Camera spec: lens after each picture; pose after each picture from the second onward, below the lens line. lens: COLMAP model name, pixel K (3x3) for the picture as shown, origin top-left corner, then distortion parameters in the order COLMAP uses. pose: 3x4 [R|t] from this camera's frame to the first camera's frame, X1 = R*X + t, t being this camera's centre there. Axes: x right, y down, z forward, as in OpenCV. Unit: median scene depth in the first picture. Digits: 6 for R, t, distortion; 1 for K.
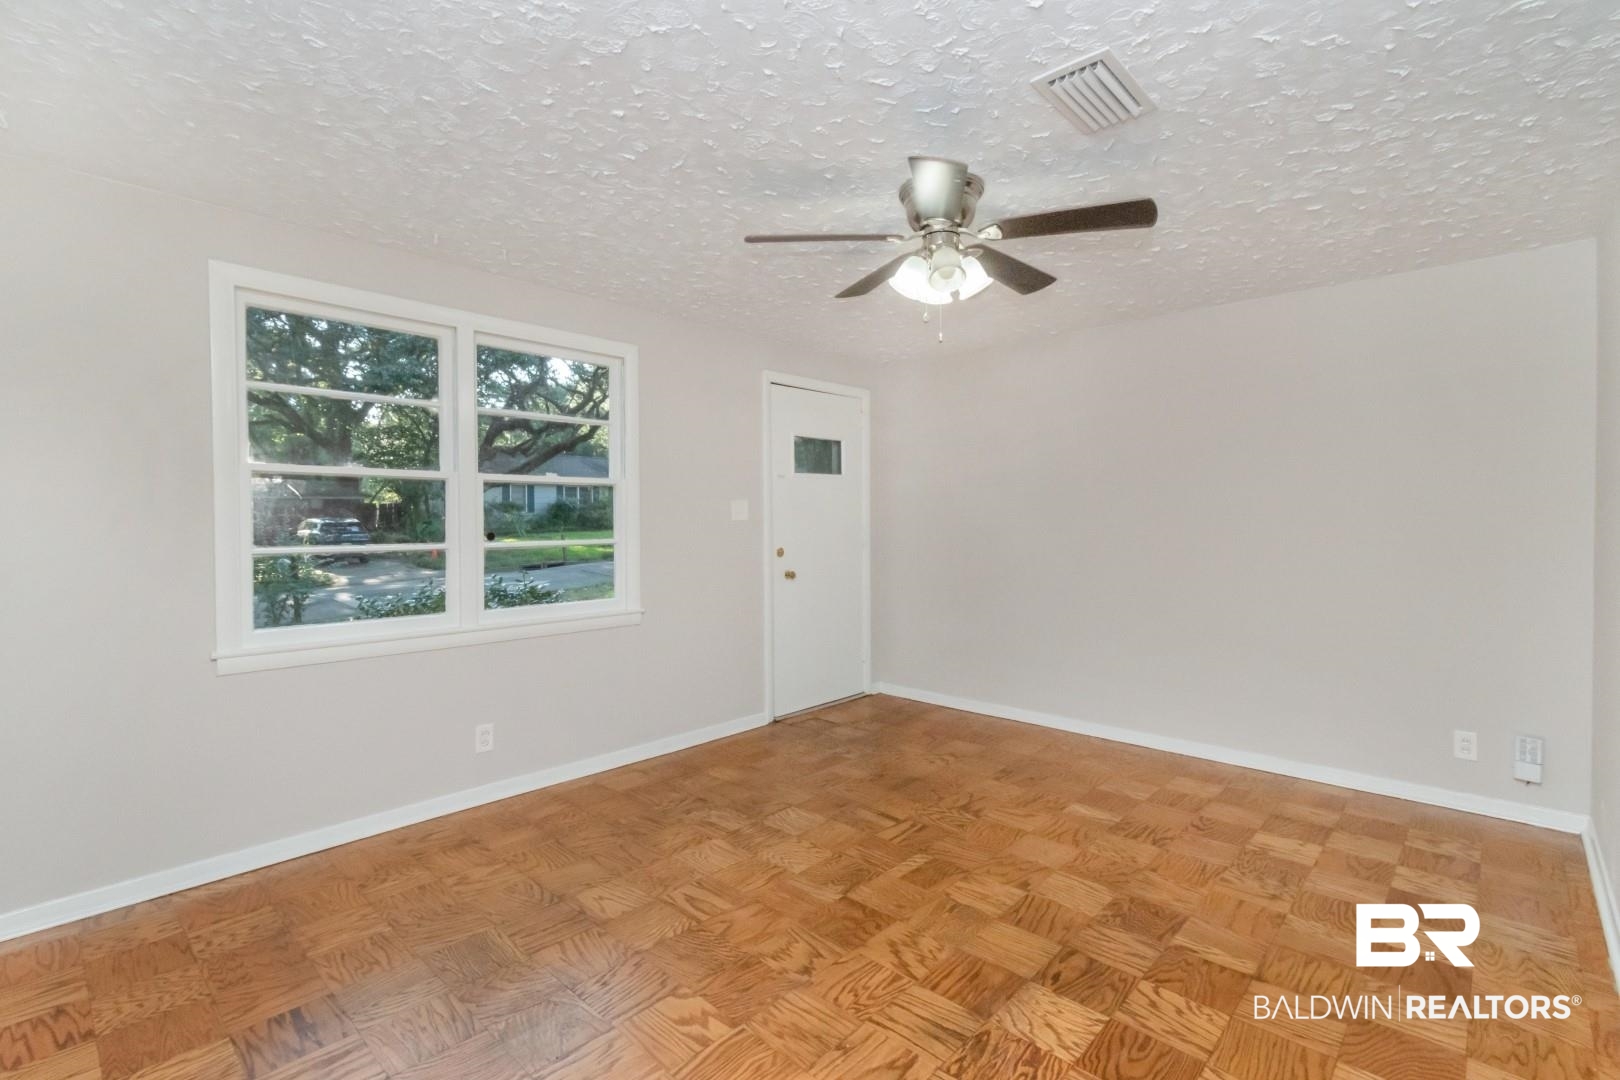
lens RADIAL K [[734.8, 0, 810.1], [0, 734.8, 532.4], [0, 0, 1]] dist [0.000189, -0.000087]
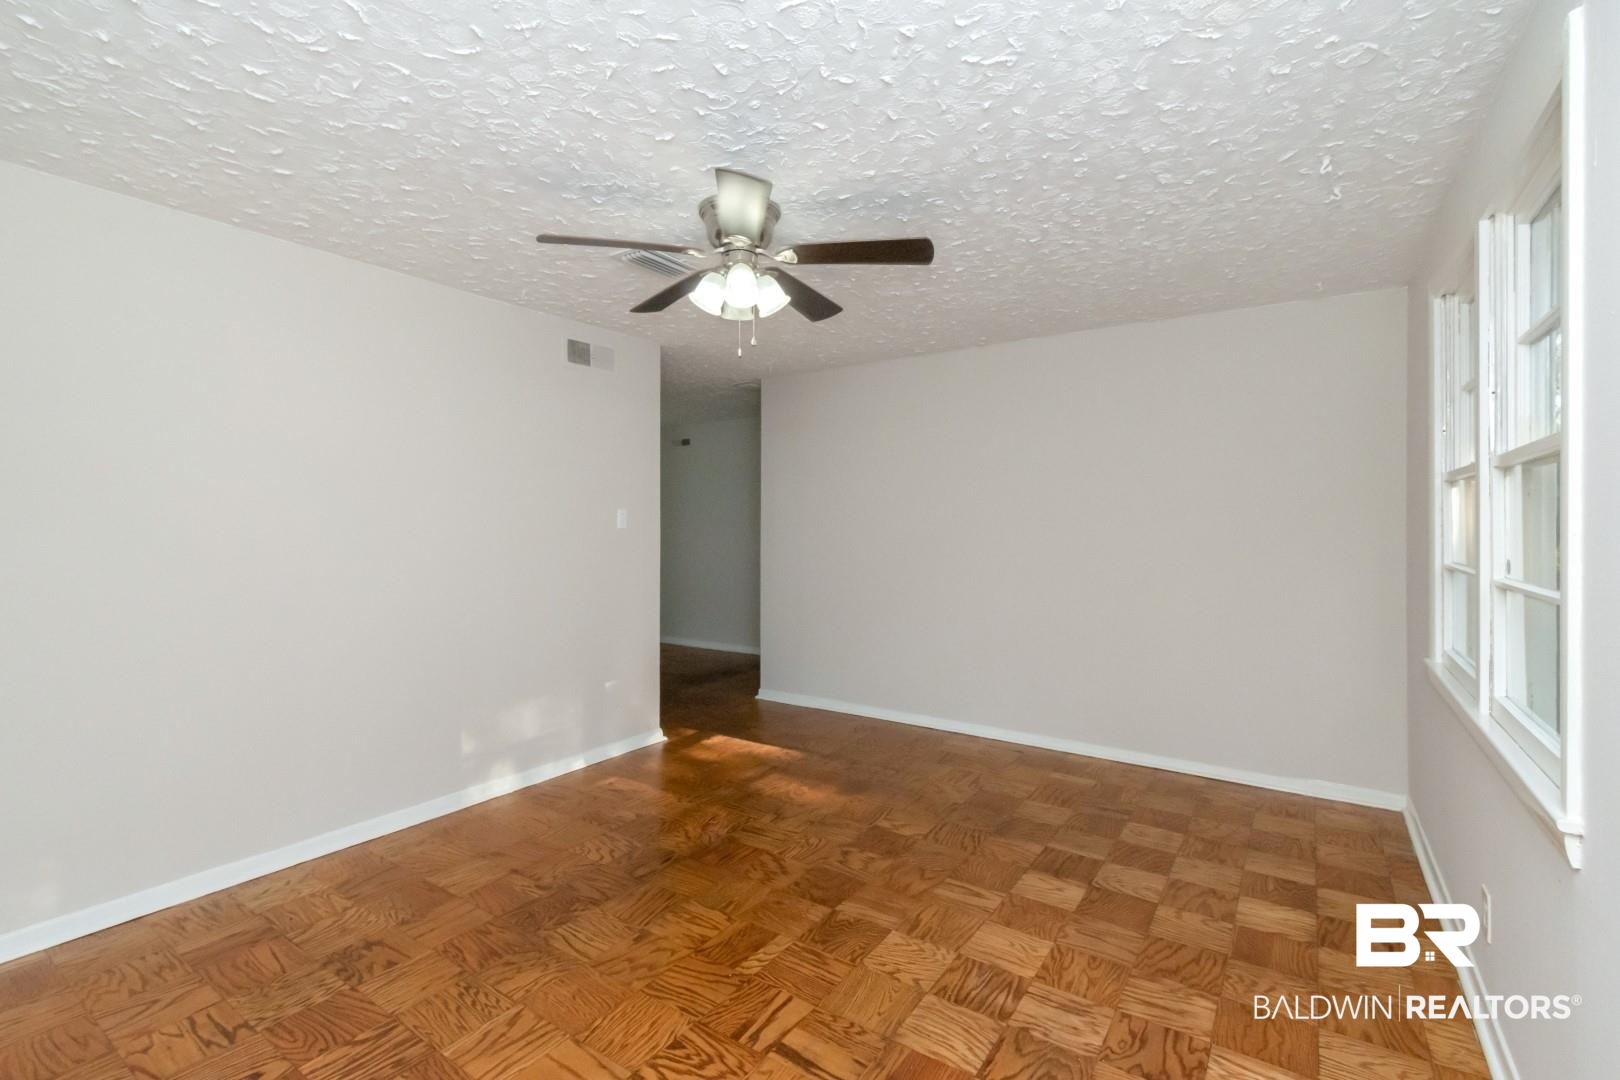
lens RADIAL K [[734.8, 0, 810.1], [0, 734.8, 532.4], [0, 0, 1]] dist [0.000189, -0.000087]
pose [[-0.987757, 0.000793, -0.156001, 0.237885], [-0.004155, 0.999499, 0.031387, -0.047884], [0.155948, 0.031651, -0.987258, 2.001108]]
